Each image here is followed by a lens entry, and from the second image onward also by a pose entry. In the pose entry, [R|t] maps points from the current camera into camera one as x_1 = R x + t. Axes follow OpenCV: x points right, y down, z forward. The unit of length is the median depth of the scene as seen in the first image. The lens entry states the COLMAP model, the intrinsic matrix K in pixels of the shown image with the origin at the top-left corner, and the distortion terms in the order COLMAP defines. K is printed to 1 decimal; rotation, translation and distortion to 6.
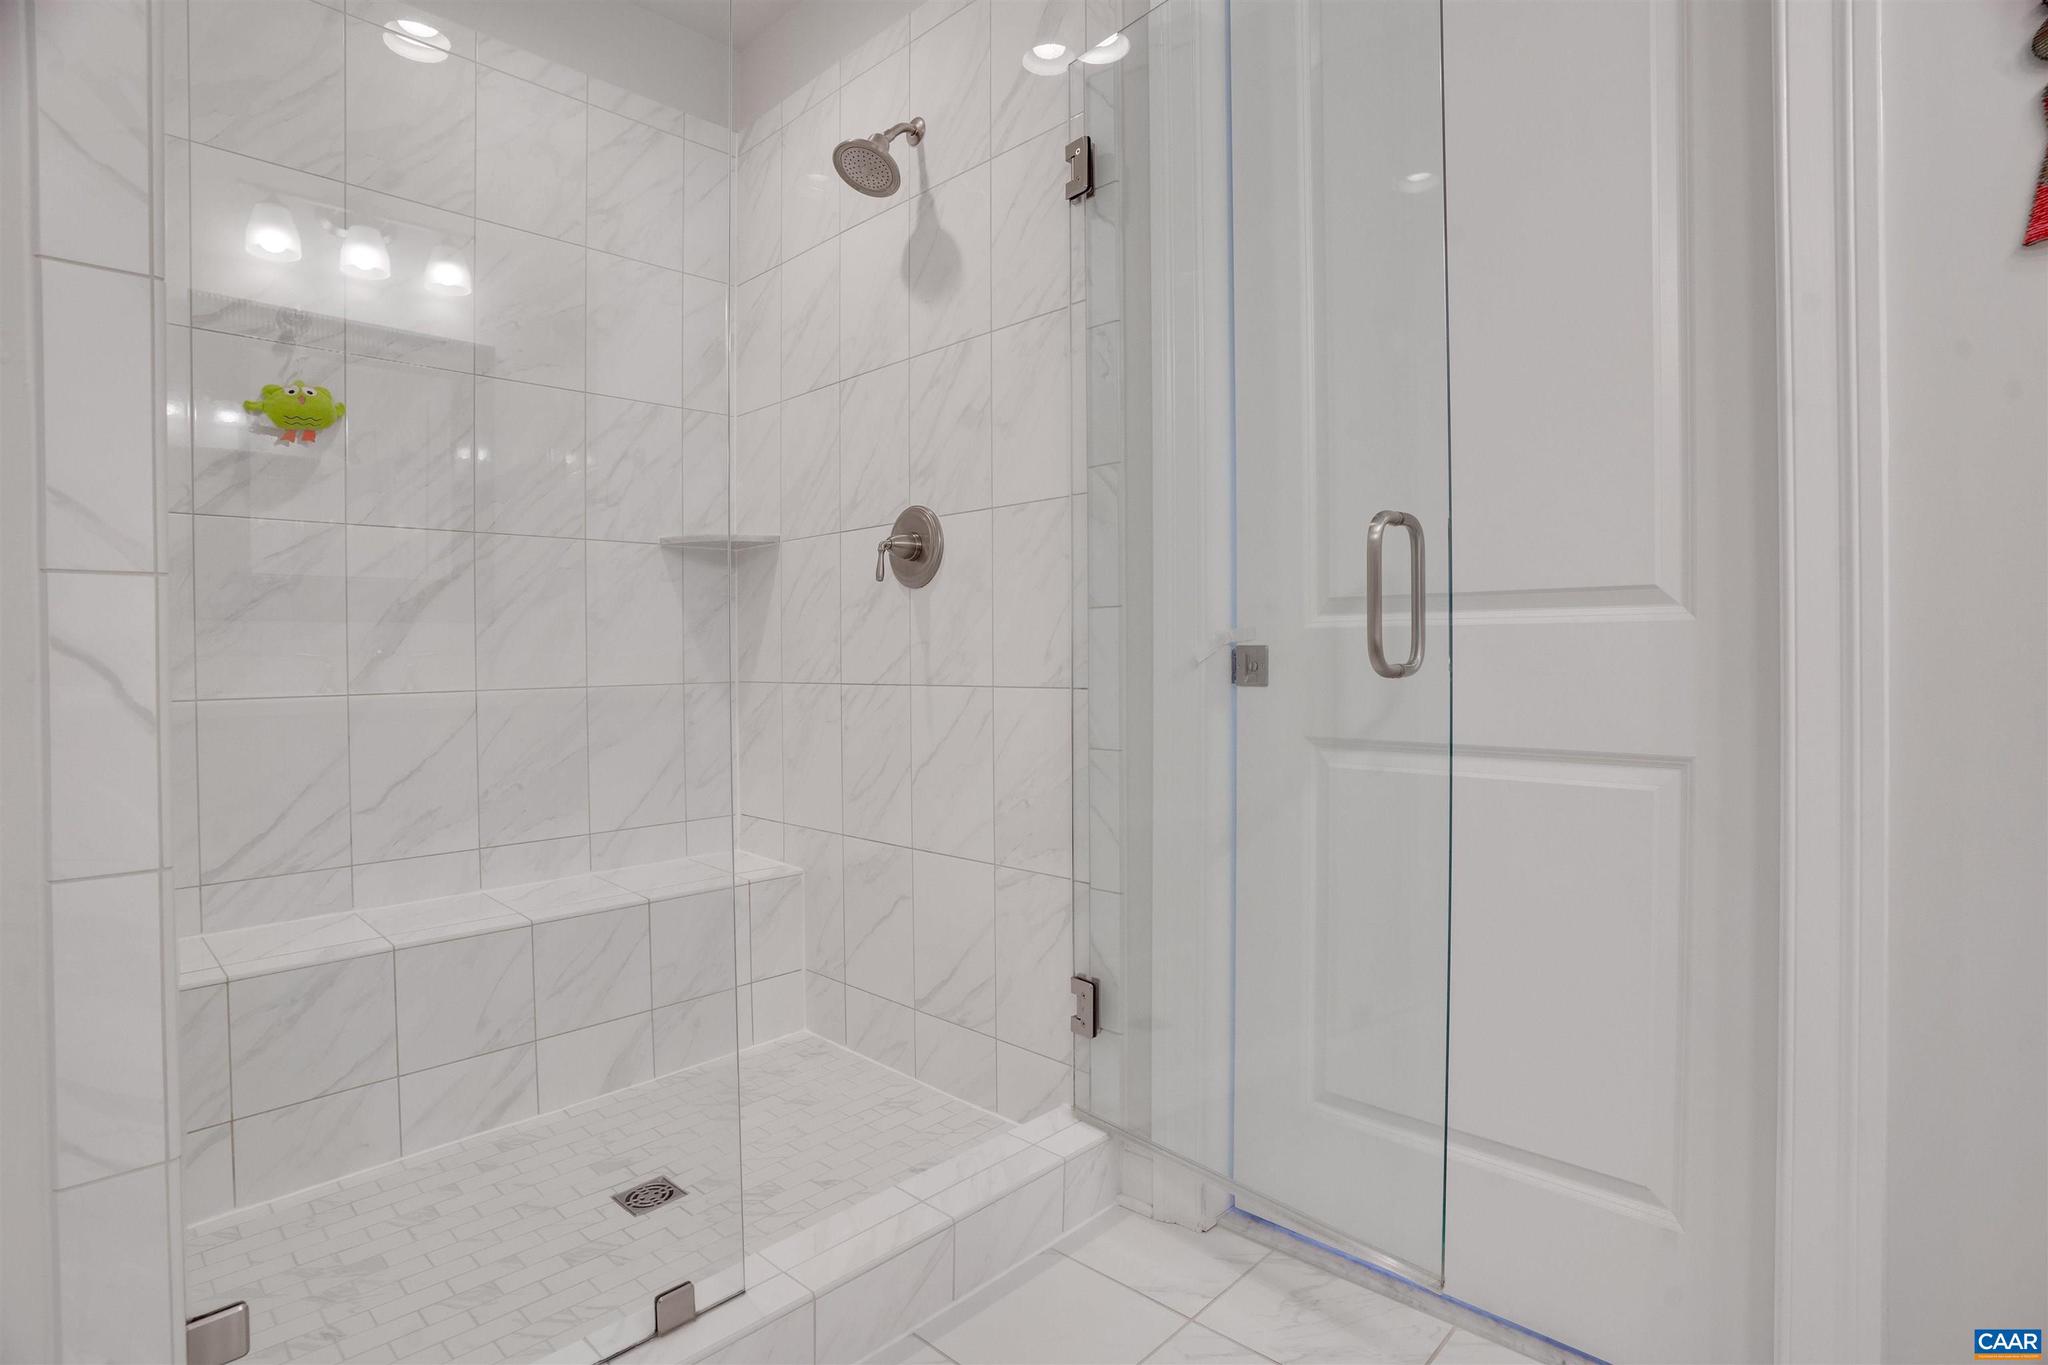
lens RADIAL K [[1005.7, 0, 1029.7], [0, 1005.7, 679.1], [0, 0, 1]] dist [-0.059905, 0.015786]
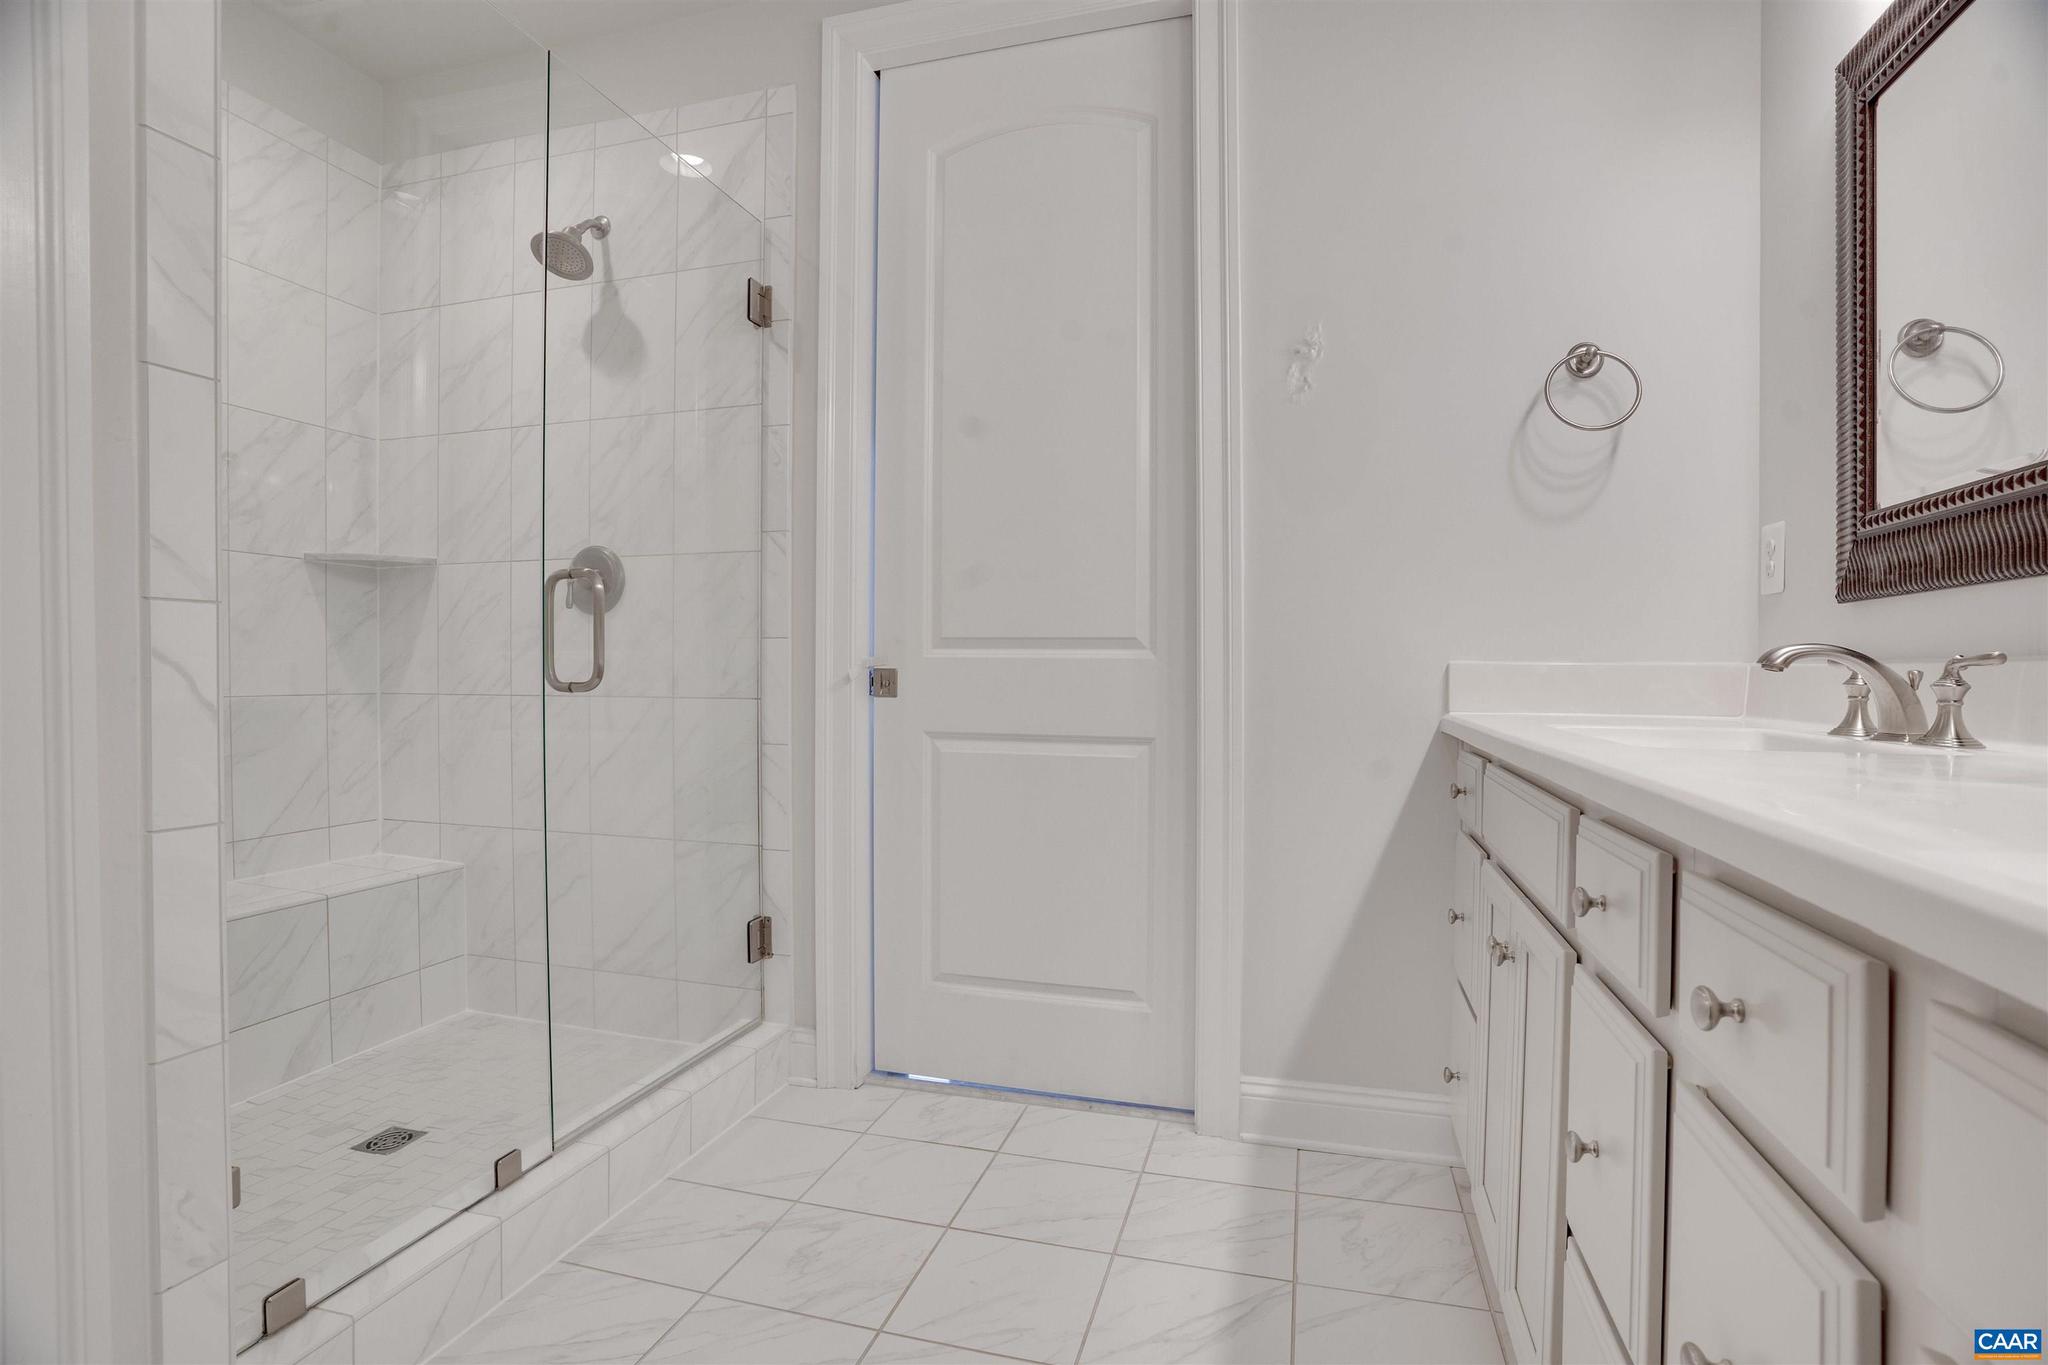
lens RADIAL K [[1005.7, 0, 1023.6], [0, 1005.7, 697.4], [0, 0, 1]] dist [-0.059905, 0.015786]
pose [[0.885973, 0.005210, 0.463708, -0.248769], [-0.004394, 0.999986, -0.002839, 0.010044], [-0.463717, 0.000478, 0.885983, -0.328361]]
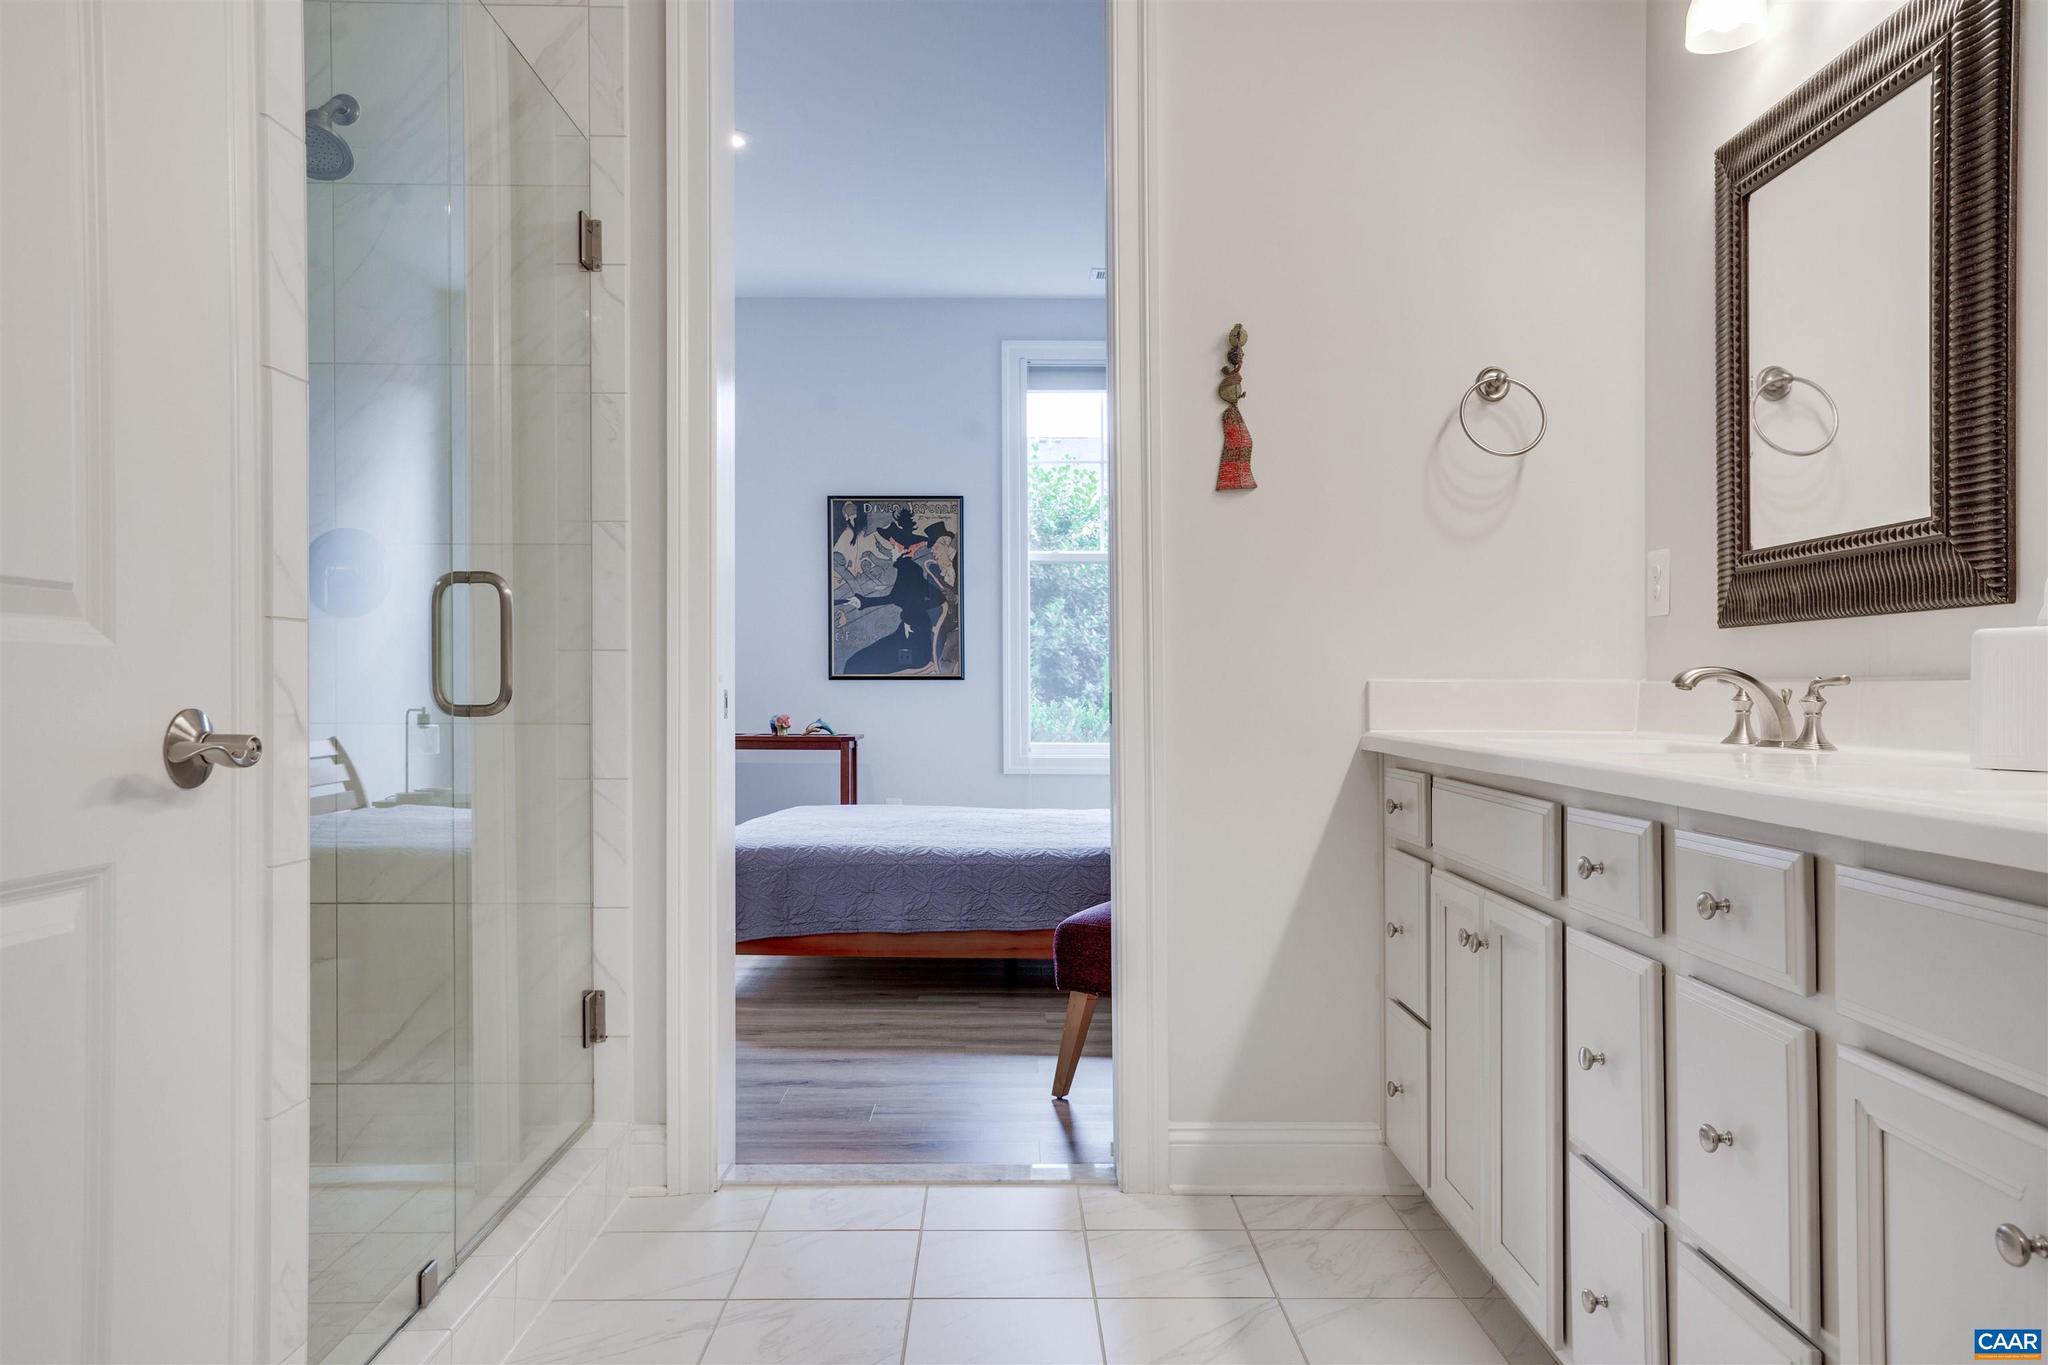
lens RADIAL K [[1467.3, 0, 1016.2], [0, 1467.3, 683.8], [0, 0, 1]] dist [-0.006476, -0.014771]
pose [[0.716813, 0.015968, 0.697082, -0.723164], [0.005478, 0.999578, -0.028530, 0.014303], [-0.697244, 0.024269, 0.716423, -0.455160]]
